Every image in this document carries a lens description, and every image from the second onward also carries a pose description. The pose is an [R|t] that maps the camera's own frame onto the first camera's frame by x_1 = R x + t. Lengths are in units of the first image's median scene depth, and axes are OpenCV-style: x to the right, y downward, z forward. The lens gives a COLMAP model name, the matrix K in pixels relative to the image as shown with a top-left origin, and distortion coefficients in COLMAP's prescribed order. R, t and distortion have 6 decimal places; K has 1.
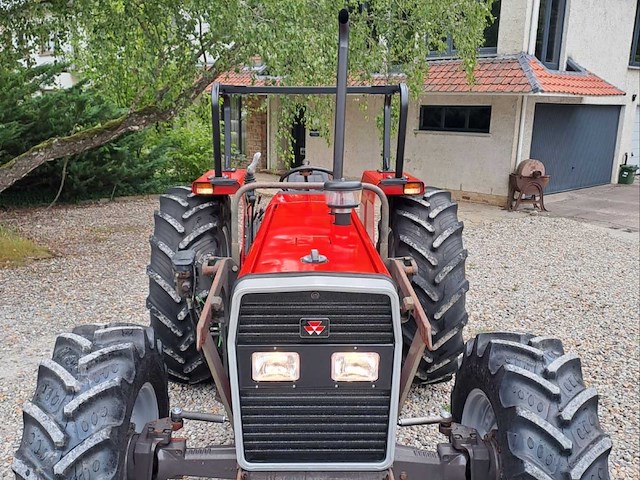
lens RADIAL K [[606.5, 0, 318.4], [0, 606.5, 251.2], [0, 0, 1]] dist [0.059107, -0.013005]
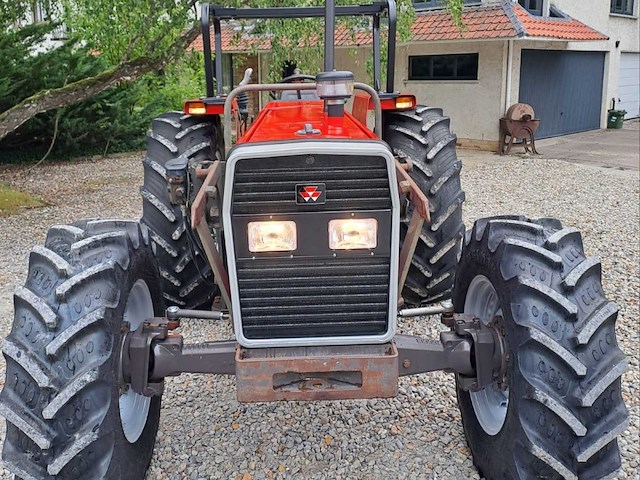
lens RADIAL K [[605.2, 0, 317.8], [0, 605.2, 177.6], [0, 0, 1]] dist [0.062826, -0.006430]
pose [[0.999415, -0.032892, 0.009334, -0.001920], [0.033392, 0.997649, -0.059840, 0.108268], [-0.007344, 0.060116, 0.998164, 0.011697]]
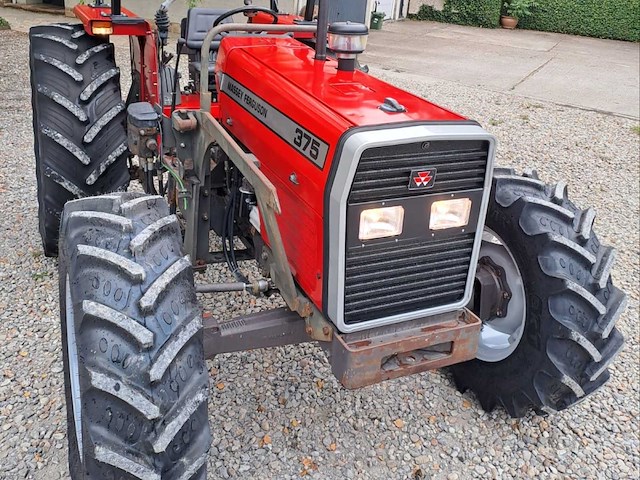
lens RADIAL K [[600.2, 0, 322.2], [0, 600.2, 149.3], [0, 0, 1]] dist [0.083469, -0.006750]
pose [[0.912655, -0.066552, 0.403276, -0.365890], [0.029003, 0.994712, 0.098520, -0.013803], [-0.407701, -0.078219, 0.909759, 0.131149]]
